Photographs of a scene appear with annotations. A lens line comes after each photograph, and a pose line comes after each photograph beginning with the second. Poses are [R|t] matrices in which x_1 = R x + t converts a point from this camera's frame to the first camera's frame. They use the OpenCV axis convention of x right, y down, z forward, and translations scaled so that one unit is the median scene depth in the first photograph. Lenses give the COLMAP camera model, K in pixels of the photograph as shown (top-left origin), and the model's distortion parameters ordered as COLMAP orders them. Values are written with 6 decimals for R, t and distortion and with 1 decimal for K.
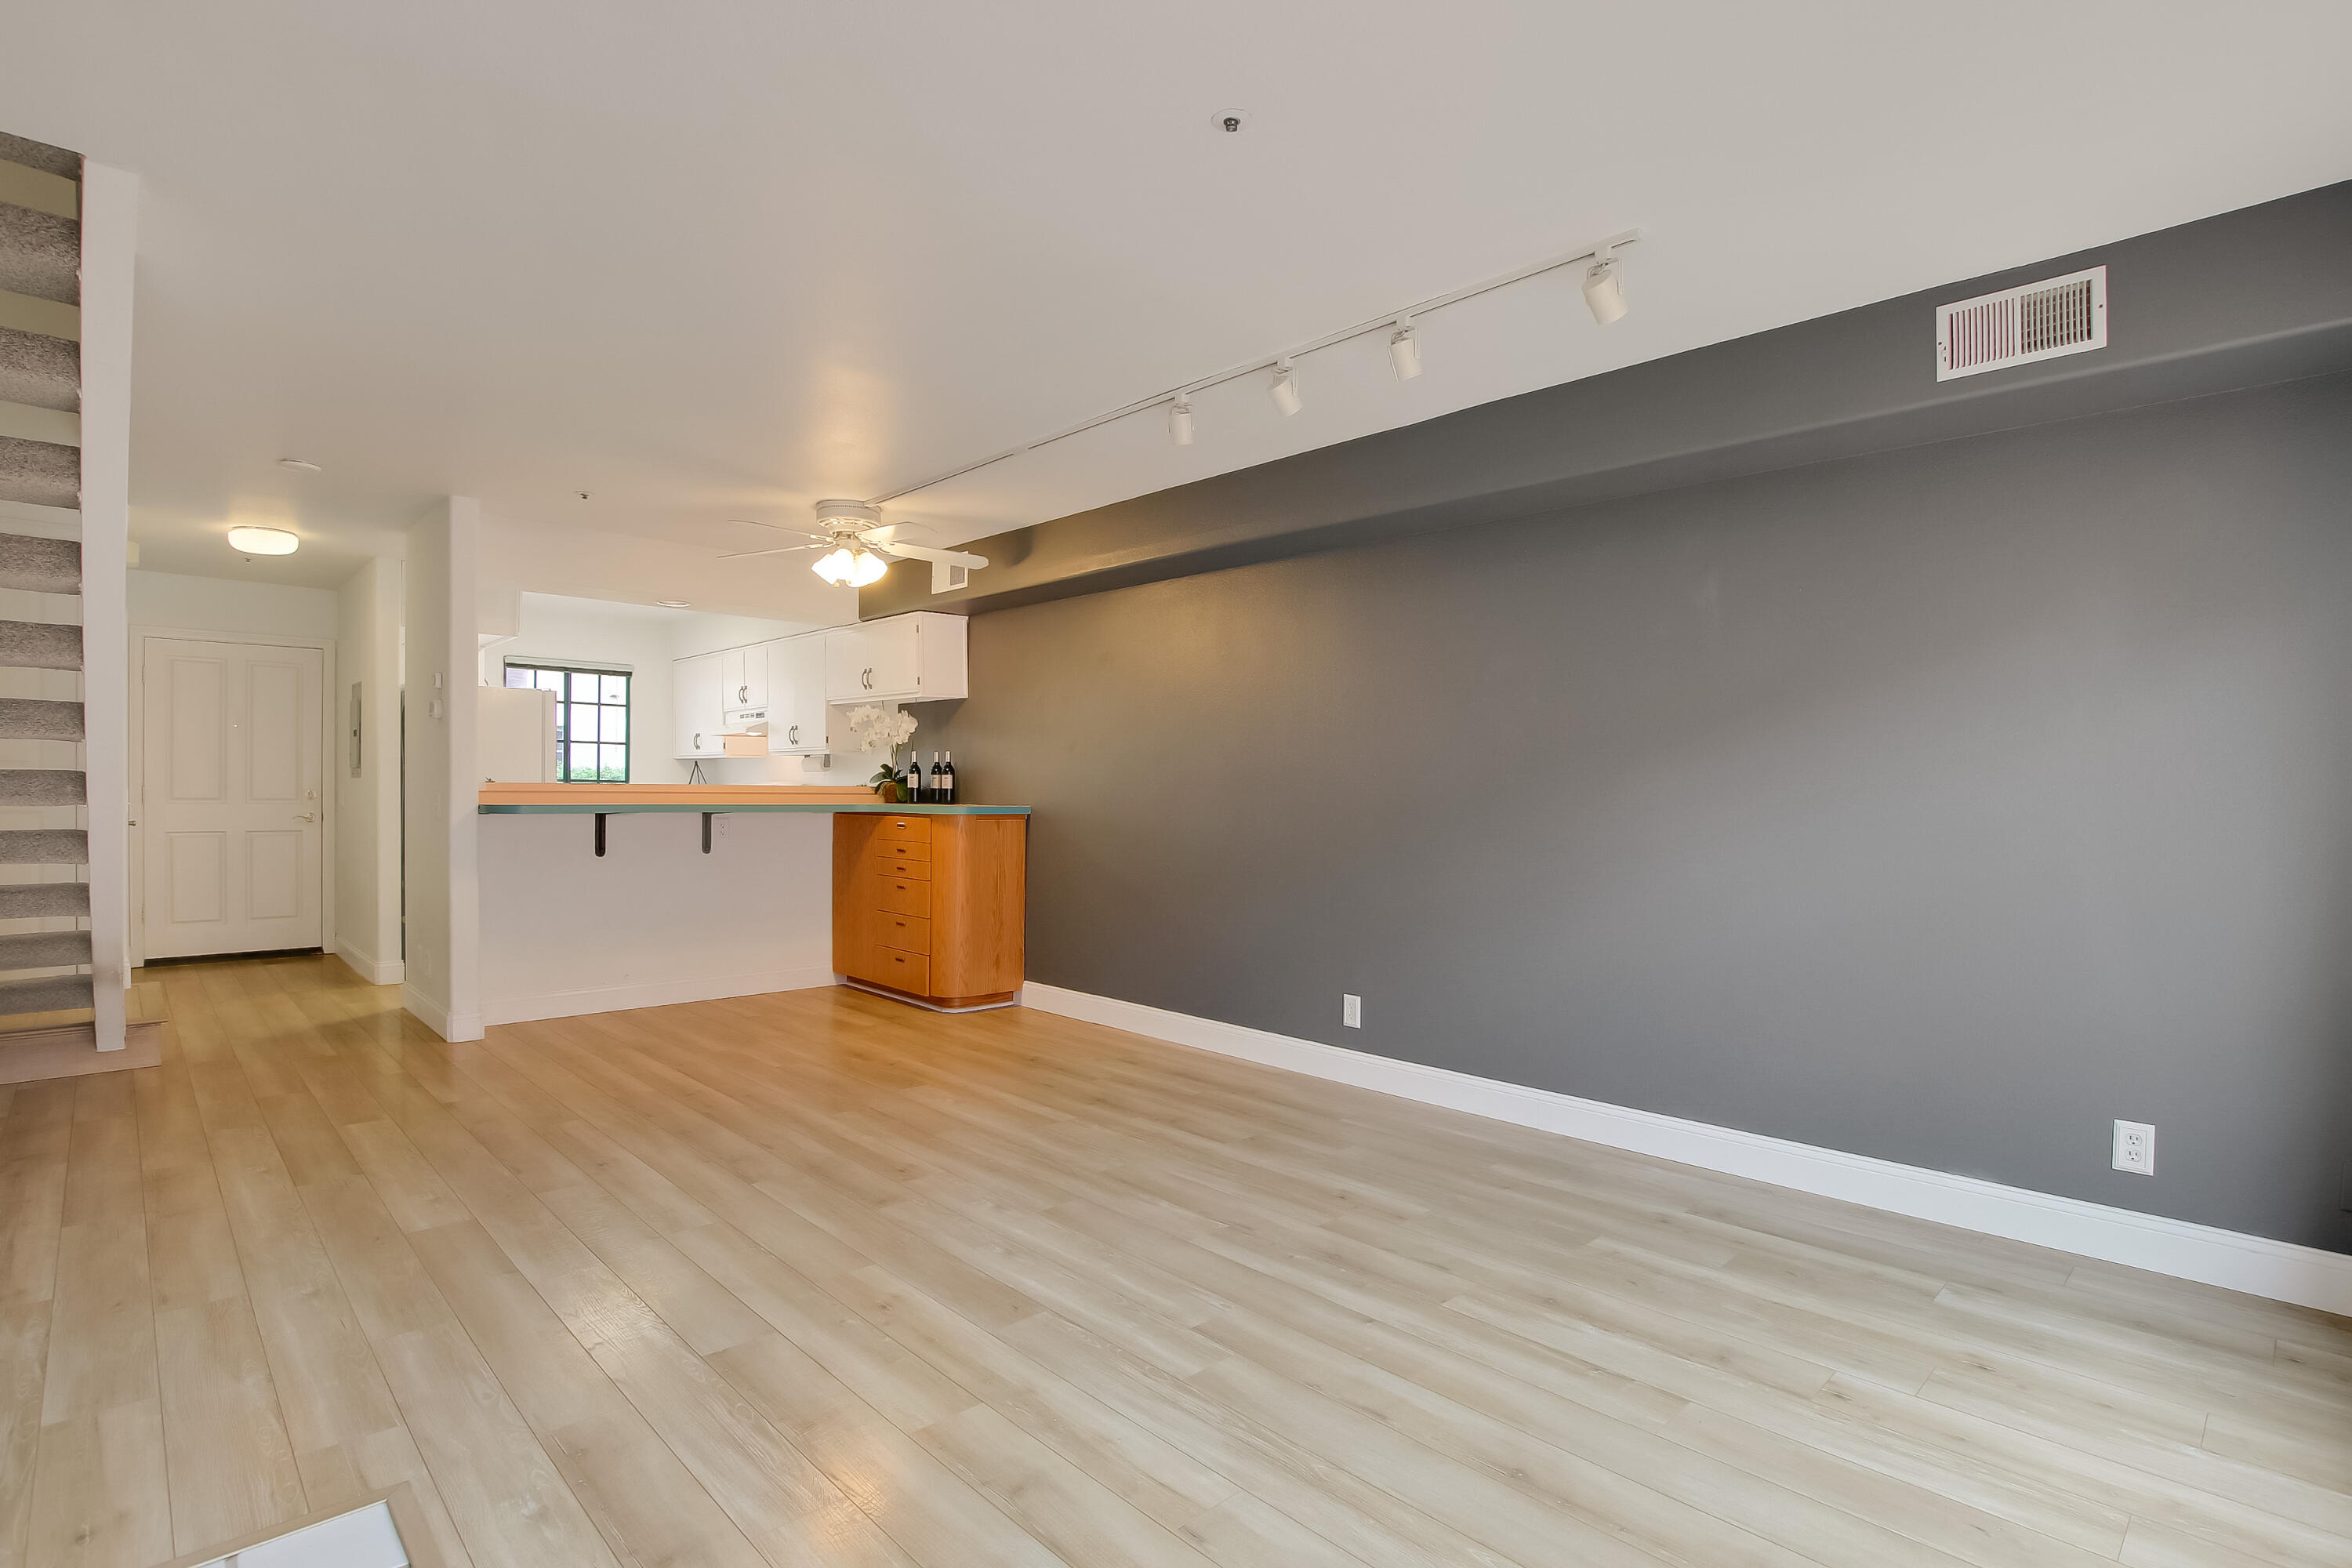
lens RADIAL K [[1140.3, 0, 1175.0], [0, 1140.3, 796.8], [0, 0, 1]] dist [-0.031262, -0.000283]
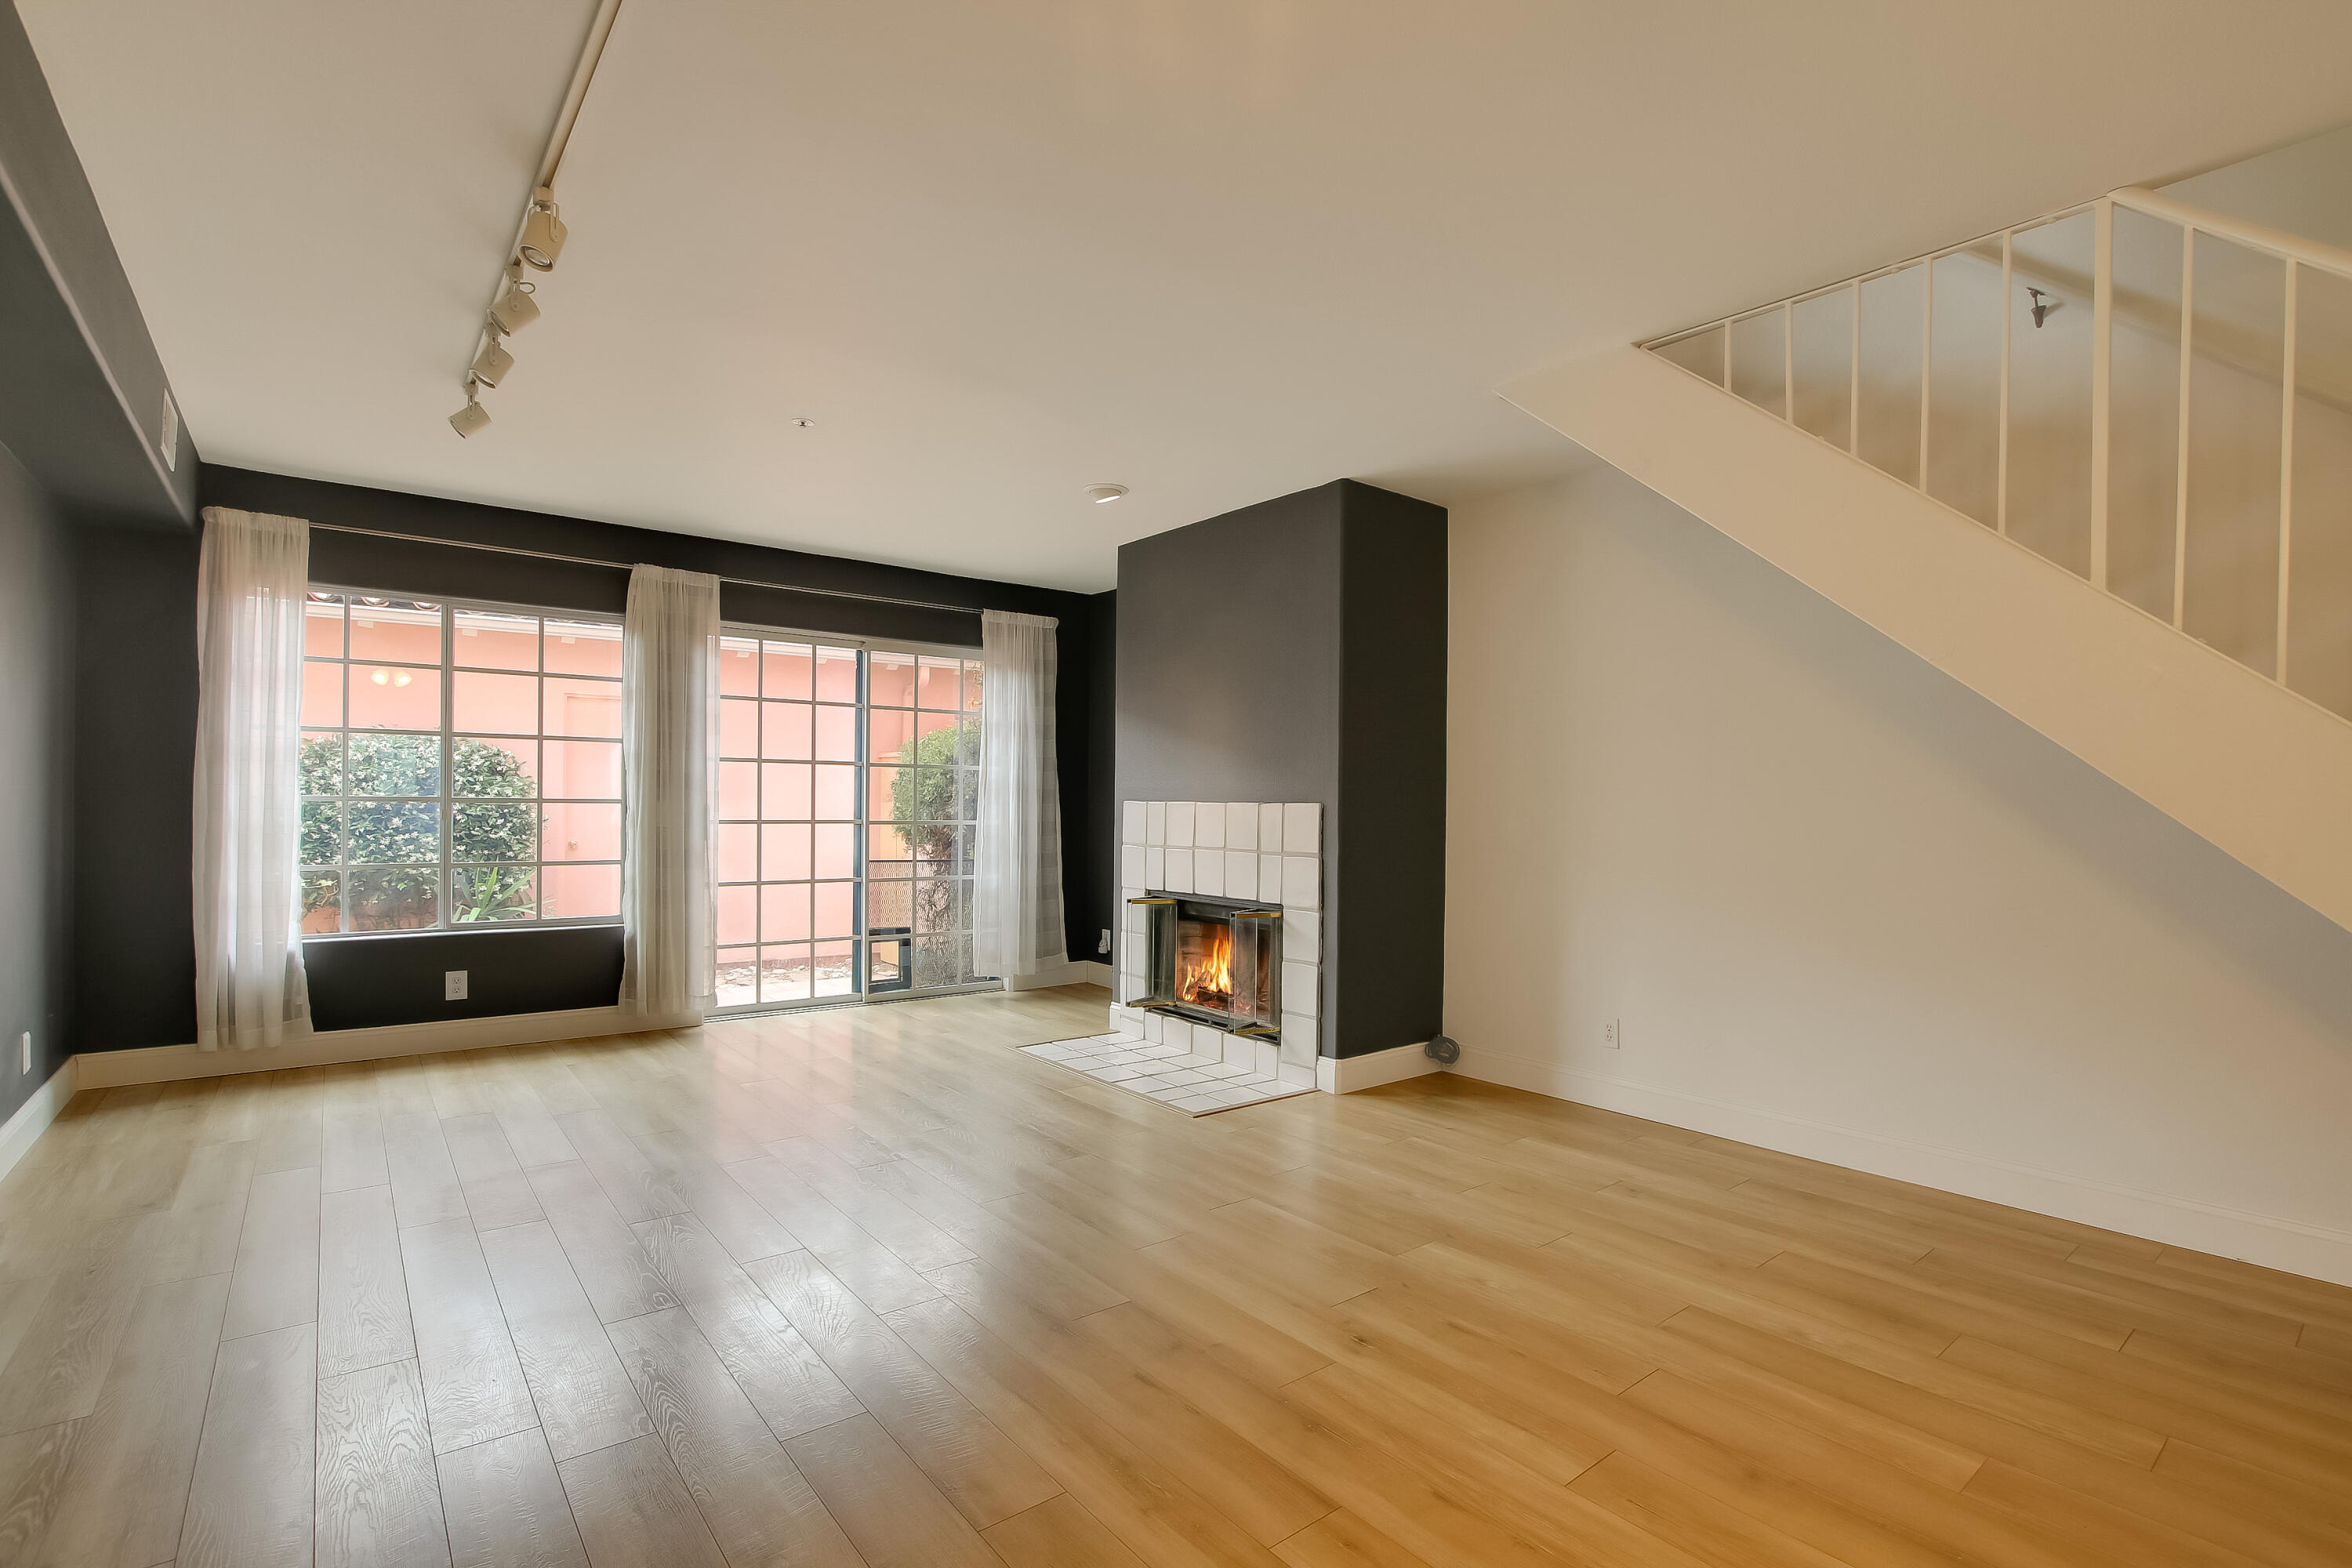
lens RADIAL K [[1082.0, 0, 1172.3], [0, 1082.0, 804.9], [0, 0, 1]] dist [-0.028658, 0.000190]
pose [[-0.995121, -0.022433, 0.096076, -0.257178], [-0.021768, 0.999731, 0.007974, -0.003937], [-0.096230, 0.005844, -0.995342, 0.954493]]
